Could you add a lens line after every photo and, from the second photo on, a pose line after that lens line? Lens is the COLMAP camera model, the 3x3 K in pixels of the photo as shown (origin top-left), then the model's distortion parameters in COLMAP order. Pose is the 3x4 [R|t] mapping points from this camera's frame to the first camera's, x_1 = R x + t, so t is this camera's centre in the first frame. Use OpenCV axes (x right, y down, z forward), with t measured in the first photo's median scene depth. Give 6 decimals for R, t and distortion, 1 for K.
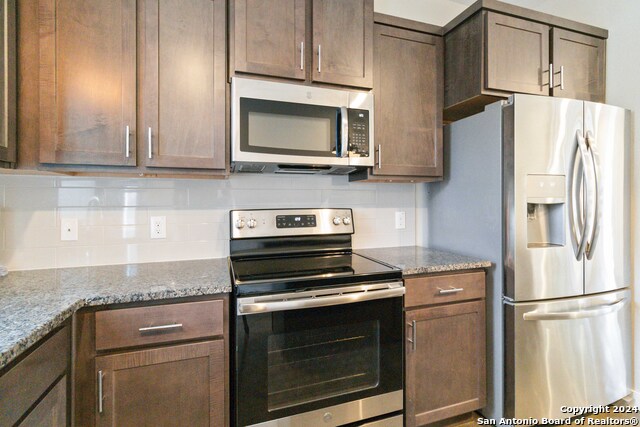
lens RADIAL K [[304.2, 0, 323.7], [0, 304.2, 200.4], [0, 0, 1]] dist [0.002816, 0.000894]
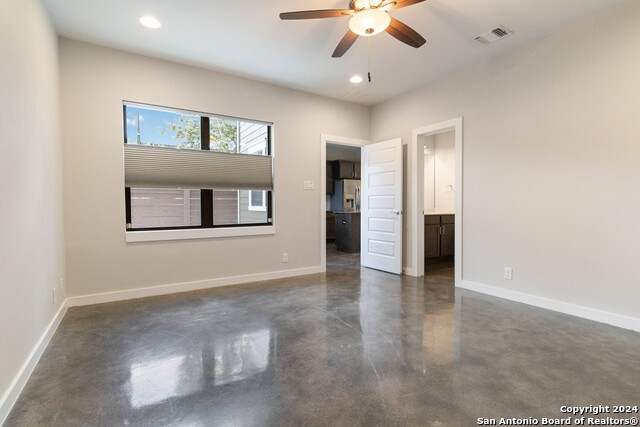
lens RADIAL K [[307.4, 0, 322.1], [0, 307.4, 202.2], [0, 0, 1]] dist [0.001148, 0.000153]
pose [[0.973169, 0.004994, 0.230037, -0.963148], [-0.008069, 0.999890, 0.012428, -0.002279], [-0.229950, -0.013951, 0.973102, -4.031613]]
